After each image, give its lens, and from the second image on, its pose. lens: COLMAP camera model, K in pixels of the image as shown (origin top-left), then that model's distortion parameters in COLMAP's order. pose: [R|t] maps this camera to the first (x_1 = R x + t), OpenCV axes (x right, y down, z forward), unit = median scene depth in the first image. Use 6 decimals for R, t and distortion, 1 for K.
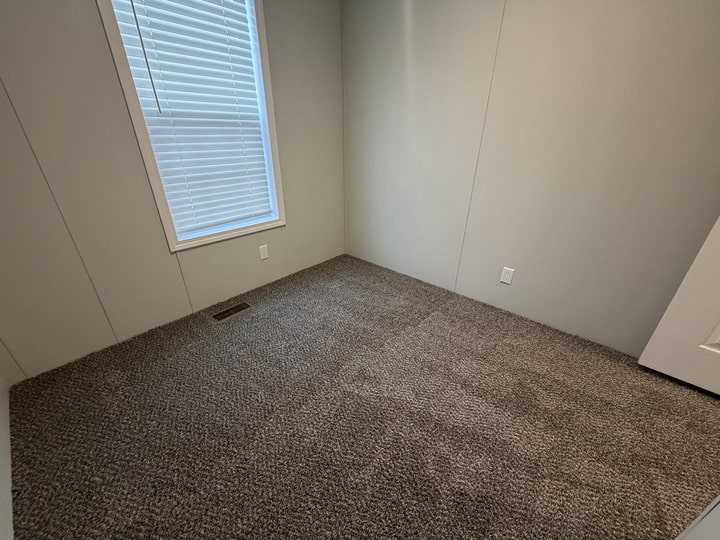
lens RADIAL K [[287.3, 0, 357.9], [0, 287.3, 270.2], [0, 0, 1]] dist [-0.001443, -0.000387]
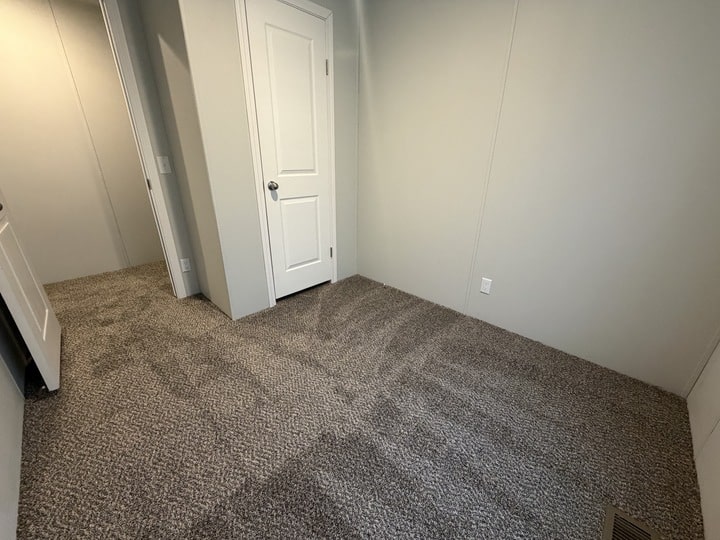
lens RADIAL K [[287.3, 0, 357.9], [0, 287.3, 270.2], [0, 0, 1]] dist [-0.001443, -0.000387]
pose [[-0.998683, -0.038273, 0.034182, -0.026621], [-0.001318, 0.685035, 0.728509, -0.627544], [-0.051298, 0.727504, -0.684183, 1.308018]]
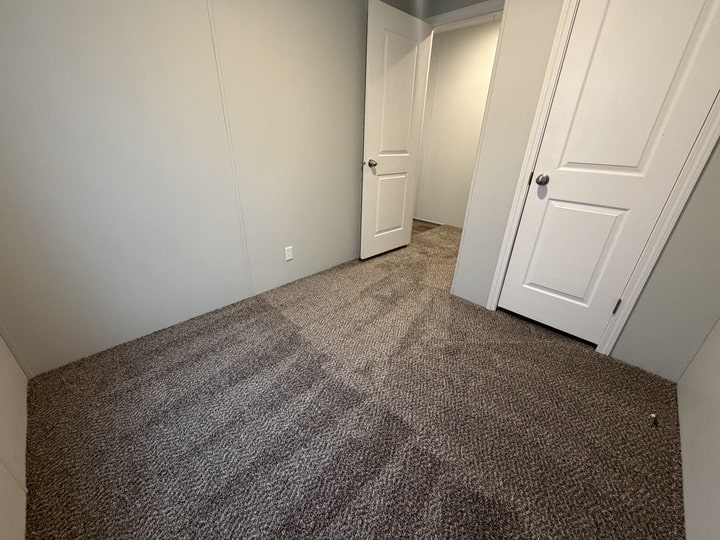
lens RADIAL K [[287.3, 0, 357.9], [0, 287.3, 270.2], [0, 0, 1]] dist [-0.001443, -0.000387]
pose [[0.052999, -0.430955, 0.900816, -0.736823], [0.407332, 0.832954, 0.374525, -0.326298], [-0.911741, 0.347082, 0.219687, 0.640114]]
